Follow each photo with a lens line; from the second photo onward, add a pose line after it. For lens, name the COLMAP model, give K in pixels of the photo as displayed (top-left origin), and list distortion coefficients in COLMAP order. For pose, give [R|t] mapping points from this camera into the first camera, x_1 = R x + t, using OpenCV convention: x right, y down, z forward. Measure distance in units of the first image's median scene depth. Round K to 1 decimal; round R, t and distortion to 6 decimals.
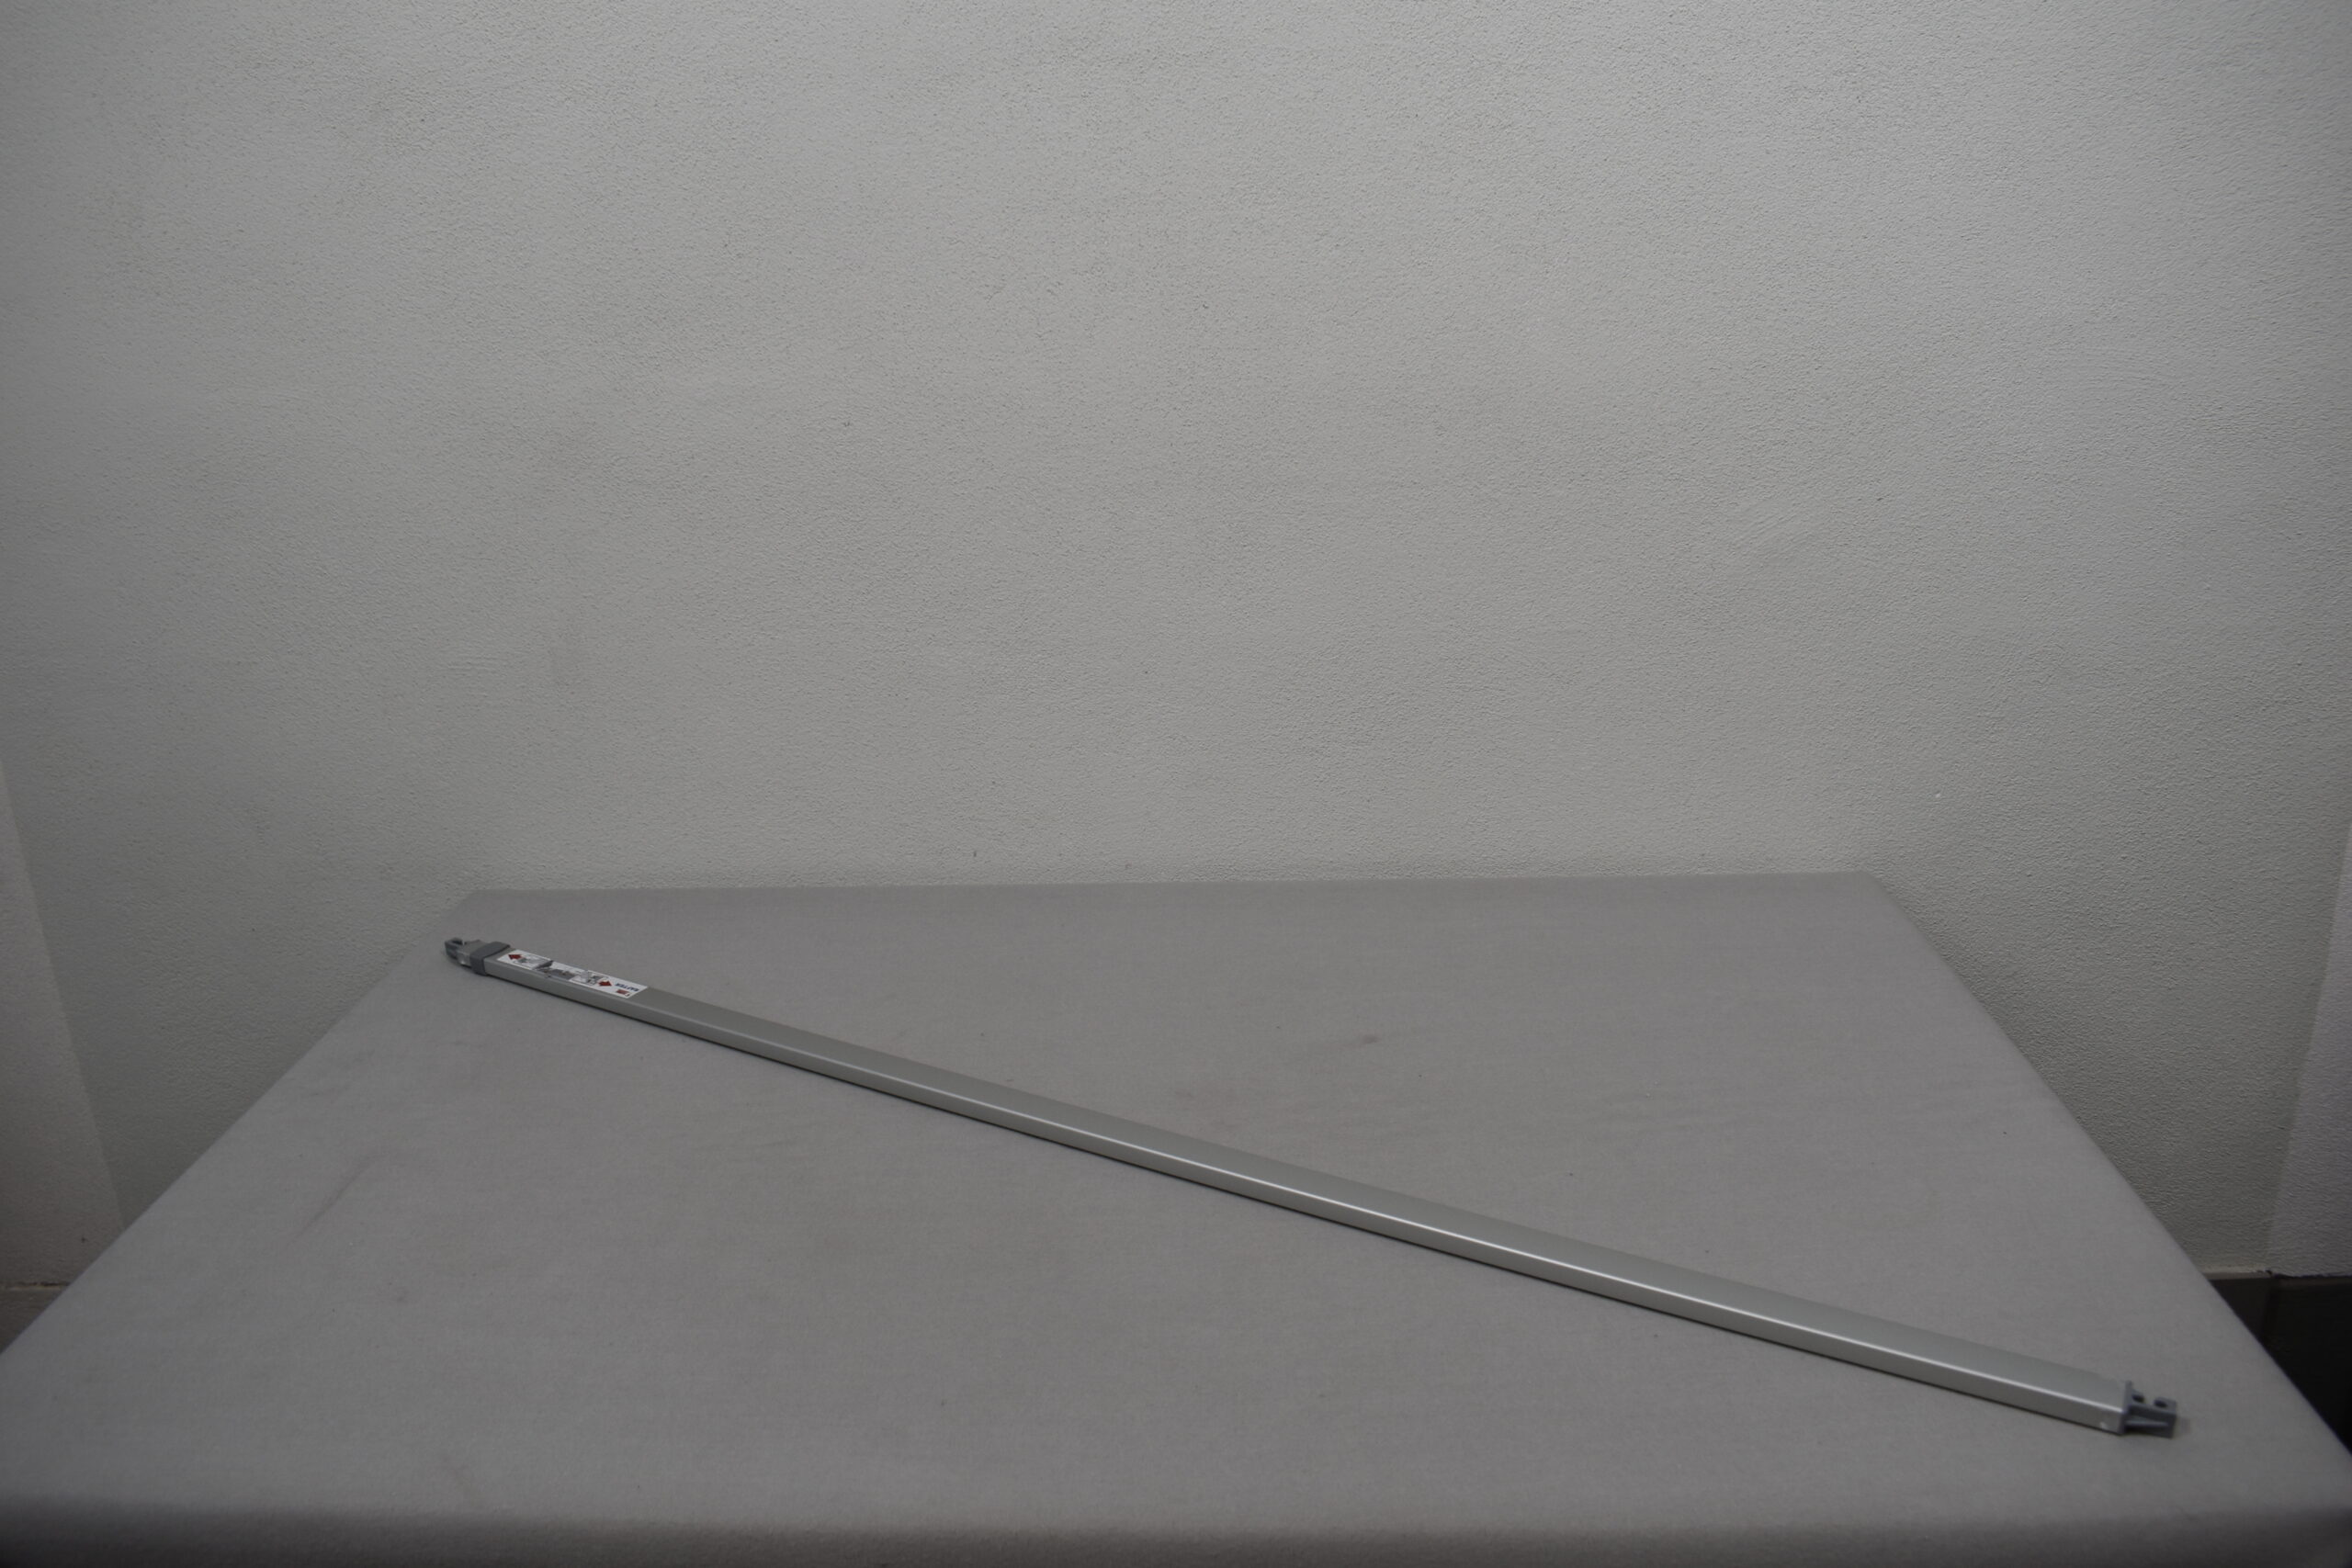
lens RADIAL K [[1811.9, 0, 1176.0], [0, 1811.9, 784.0], [0, 0, 1]] dist [-0.098417, 0.020456]
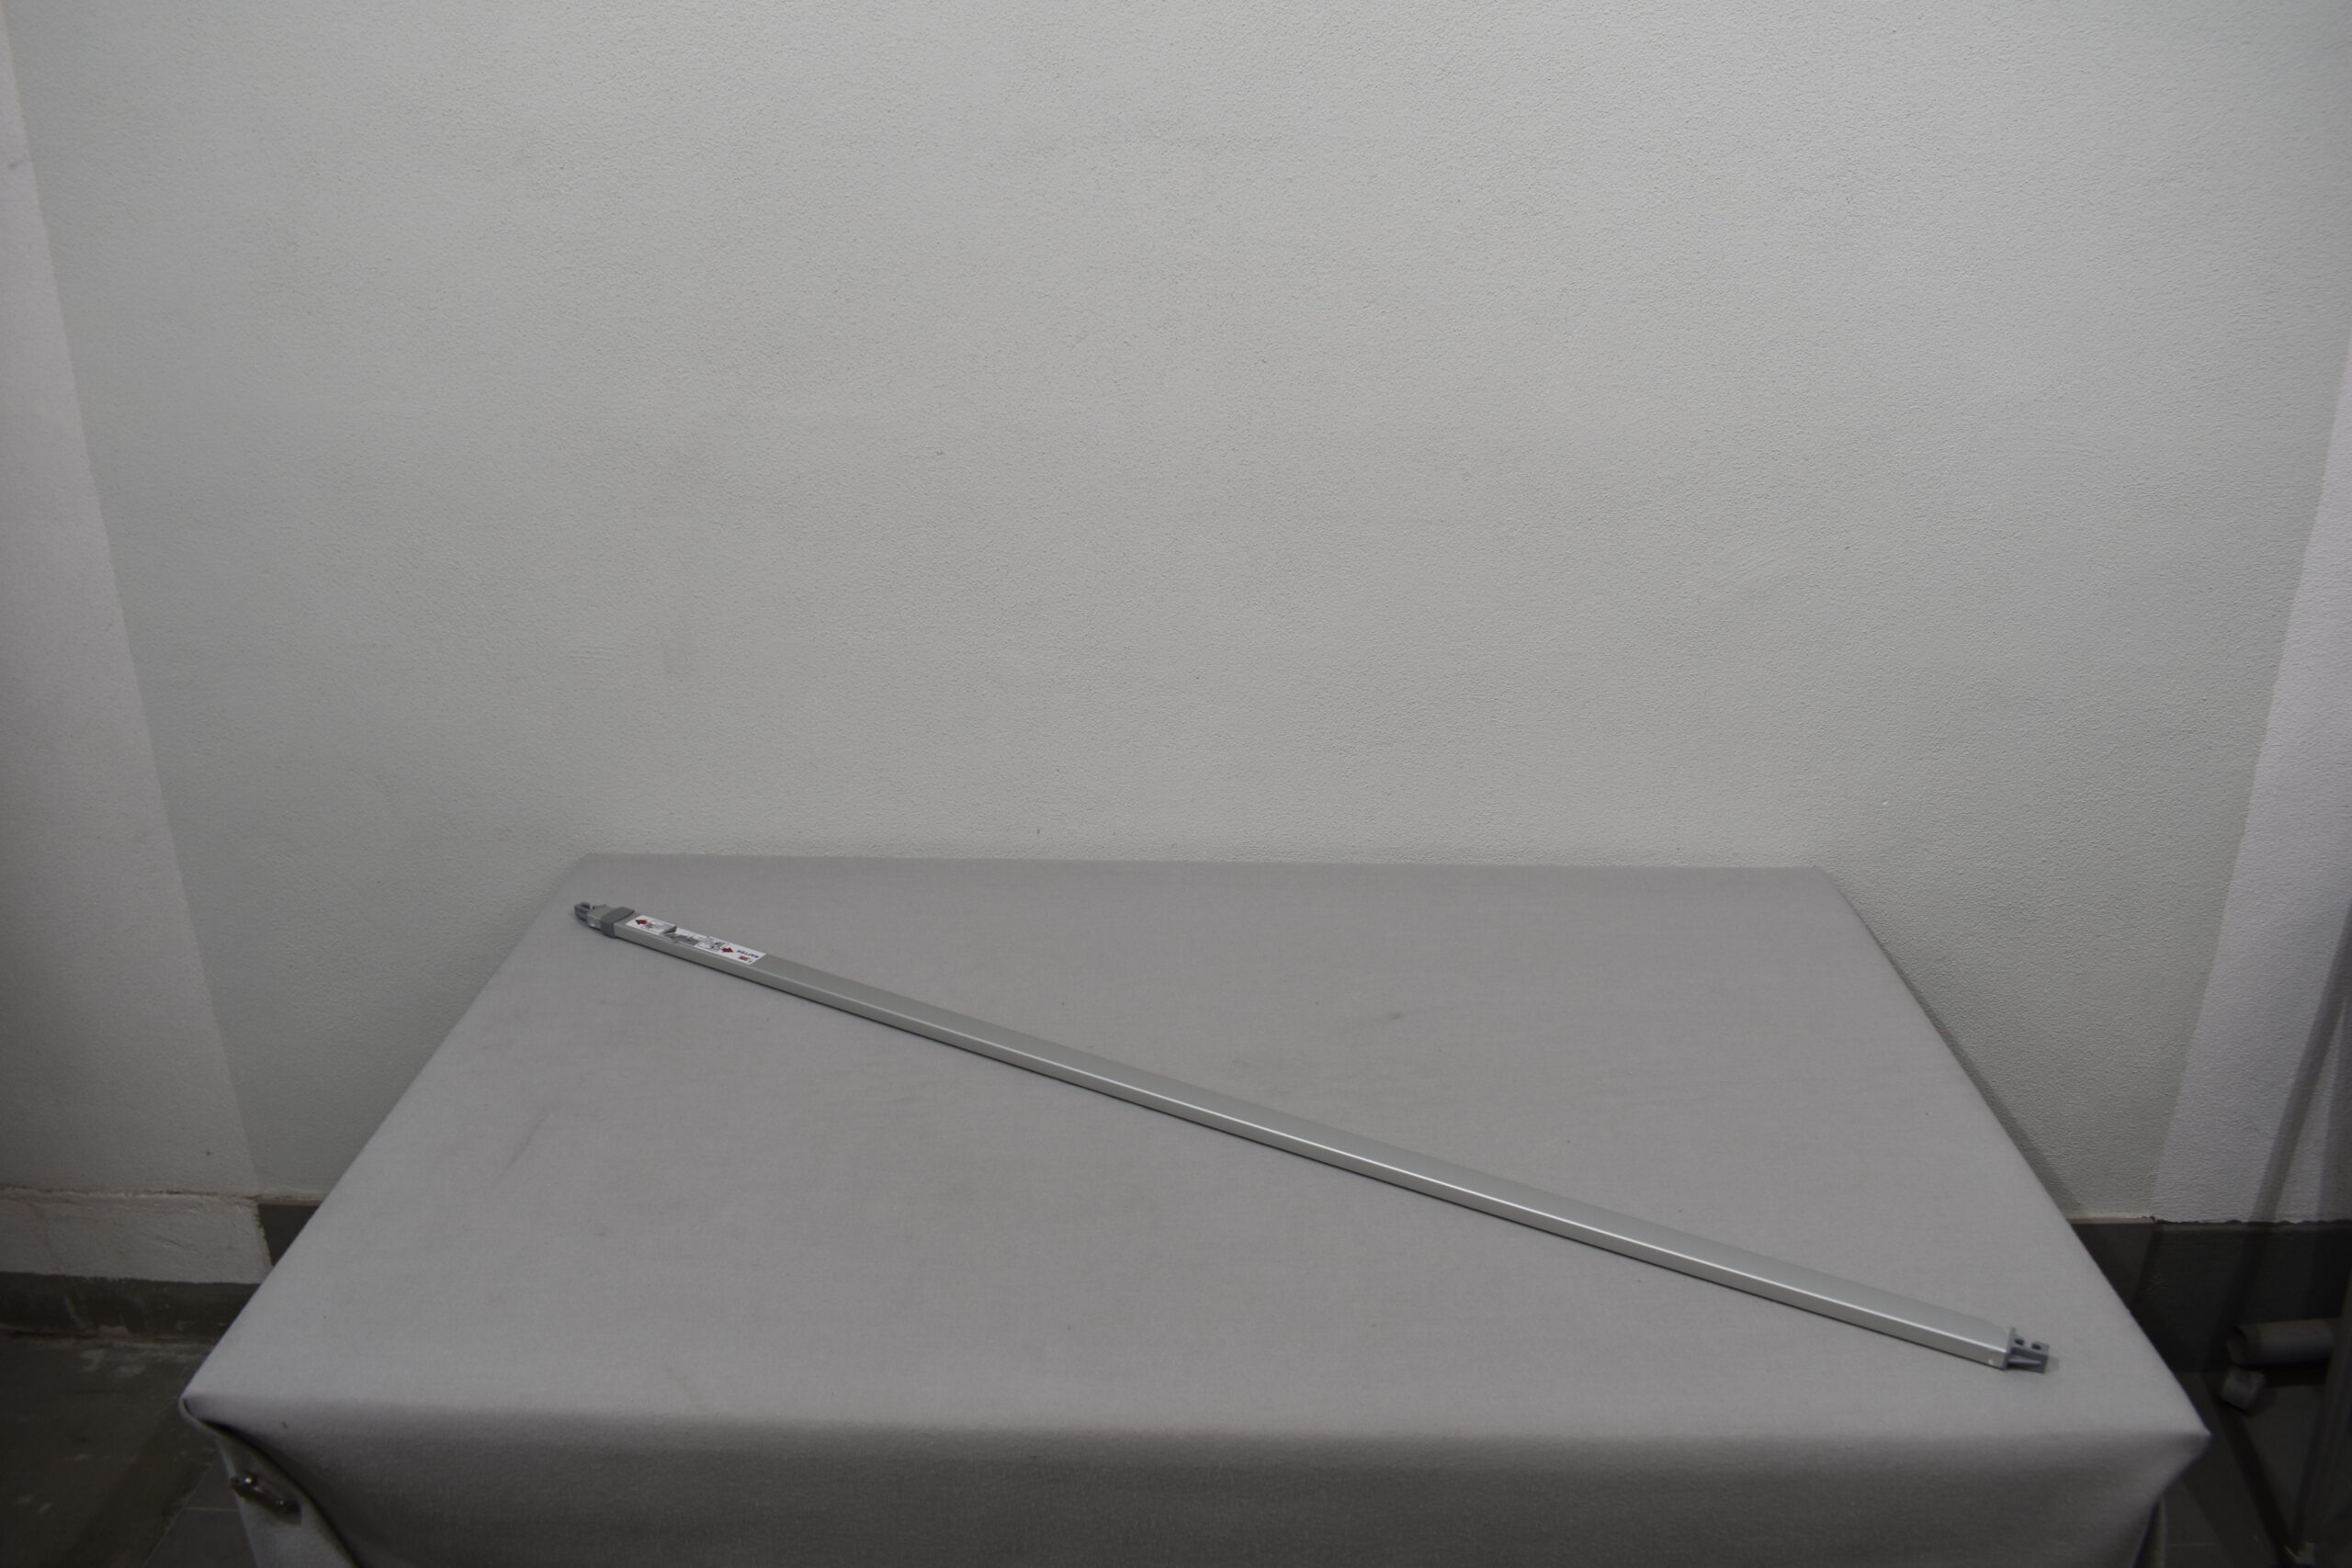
lens RADIAL K [[1811.9, 0, 1176.0], [0, 1811.9, 784.0], [0, 0, 1]] dist [-0.098417, 0.020456]
pose [[0.999308, 0.024479, 0.027993, -0.065181], [-0.026136, 0.997827, 0.060481, -0.069295], [-0.026452, -0.061171, 0.997777, -0.143284]]
